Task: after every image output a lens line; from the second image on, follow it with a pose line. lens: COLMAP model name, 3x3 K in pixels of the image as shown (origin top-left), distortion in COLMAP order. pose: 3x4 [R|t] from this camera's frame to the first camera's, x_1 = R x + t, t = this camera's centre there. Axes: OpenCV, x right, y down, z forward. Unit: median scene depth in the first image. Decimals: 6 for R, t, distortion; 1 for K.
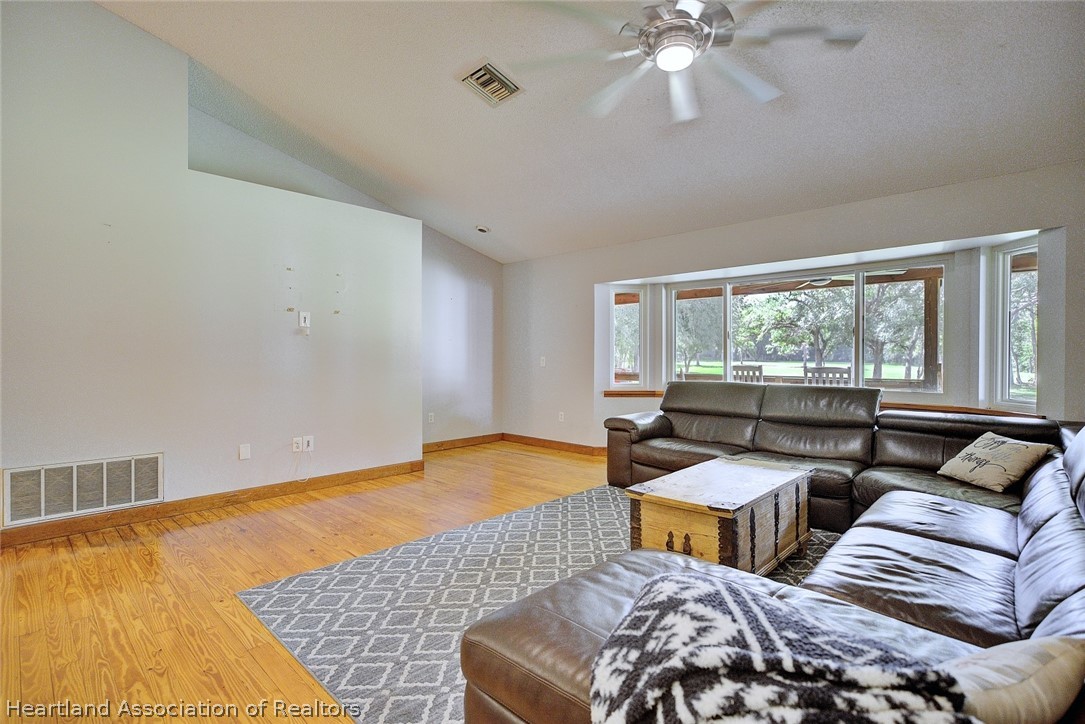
lens RADIAL K [[521.6, 0, 541.5], [0, 521.6, 356.4], [0, 0, 1]] dist [-0.008185, 0.001016]
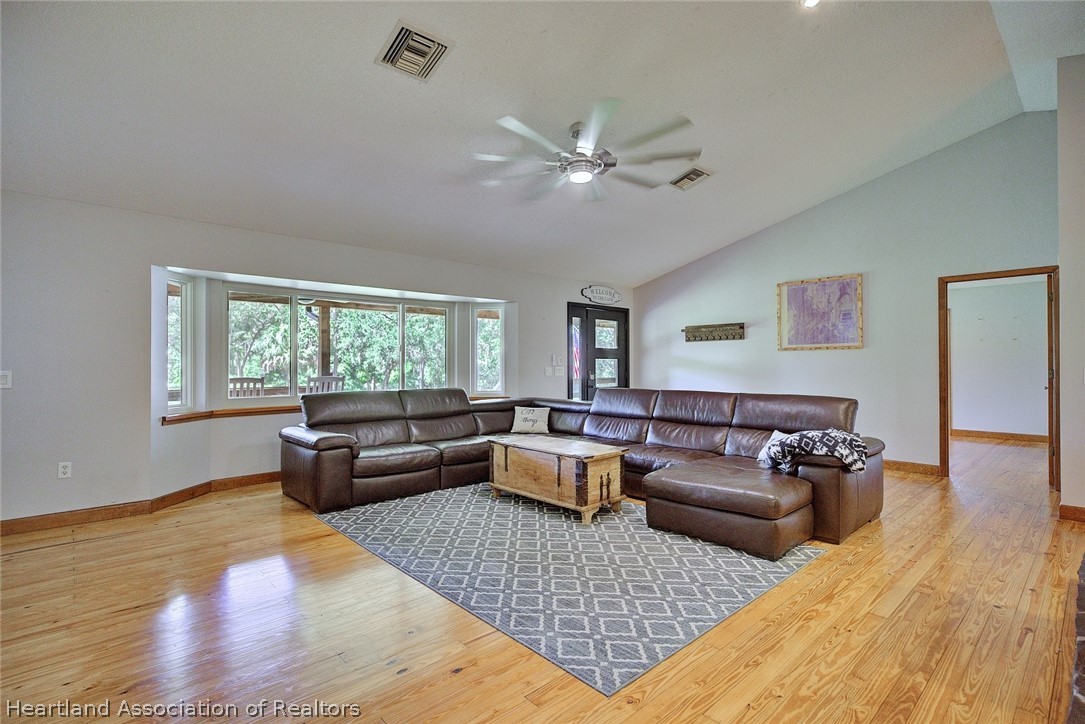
lens RADIAL K [[521.6, 0, 538.1], [0, 521.6, 366.3], [0, 0, 1]] dist [-0.008185, 0.001016]
pose [[0.060023, -0.006862, 0.998173, -0.784824], [0.006921, 0.999955, 0.006458, -0.007108], [-0.998173, 0.006521, 0.060068, 0.625378]]
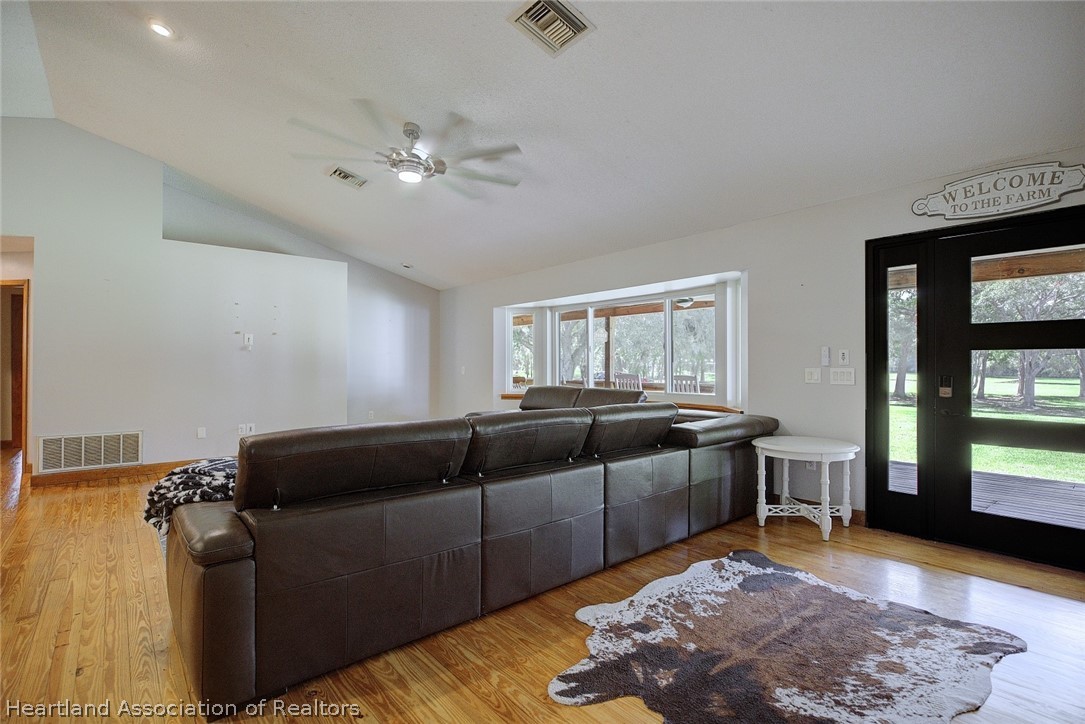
lens RADIAL K [[521.6, 0, 539.0], [0, 521.6, 358.0], [0, 0, 1]] dist [-0.008185, 0.001016]
pose [[0.993820, -0.001131, -0.111002, 0.487640], [-0.000542, 0.999887, -0.015036, -0.001360], [0.111006, 0.015004, 0.993706, -0.304683]]
